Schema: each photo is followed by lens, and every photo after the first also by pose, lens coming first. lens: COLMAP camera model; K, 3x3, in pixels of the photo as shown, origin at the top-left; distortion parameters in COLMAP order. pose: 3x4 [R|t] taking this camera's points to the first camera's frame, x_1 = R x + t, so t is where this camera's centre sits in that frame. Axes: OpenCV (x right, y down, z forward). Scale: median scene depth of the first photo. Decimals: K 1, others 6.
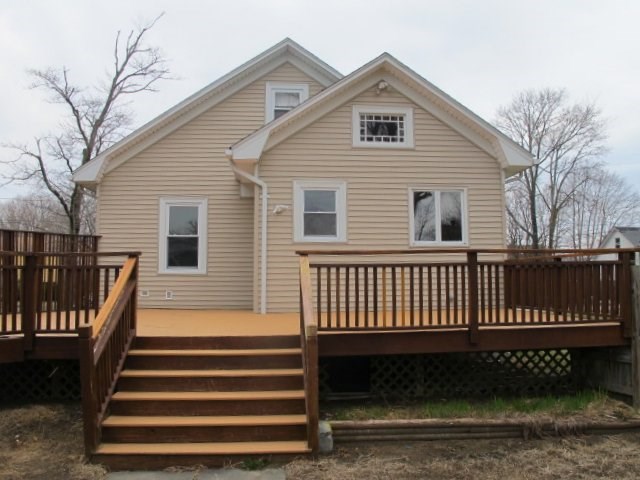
lens RADIAL K [[530.4, 0, 320.0], [0, 530.4, 240.0], [0, 0, 1]] dist [-0.156147, 0.111926]
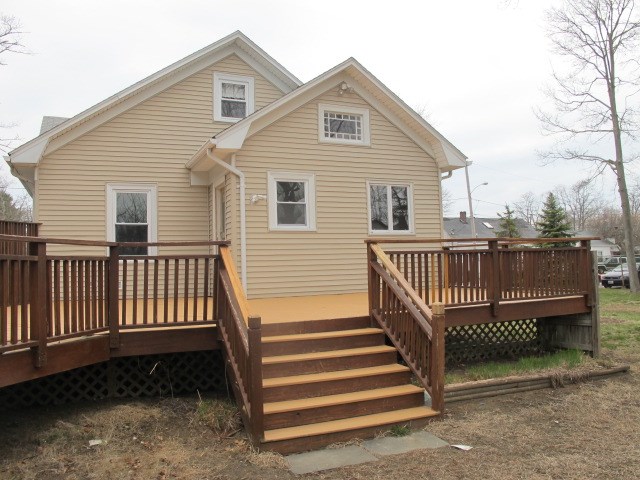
lens RADIAL K [[516.3, 0, 320.4], [0, 516.3, 231.4], [0, 0, 1]] dist [-0.156262, 0.095740]
pose [[0.949941, 0.003951, 0.312403, -0.259073], [-0.005775, 0.999971, 0.004914, -0.000549], [-0.312375, -0.006472, 0.949937, 0.008345]]
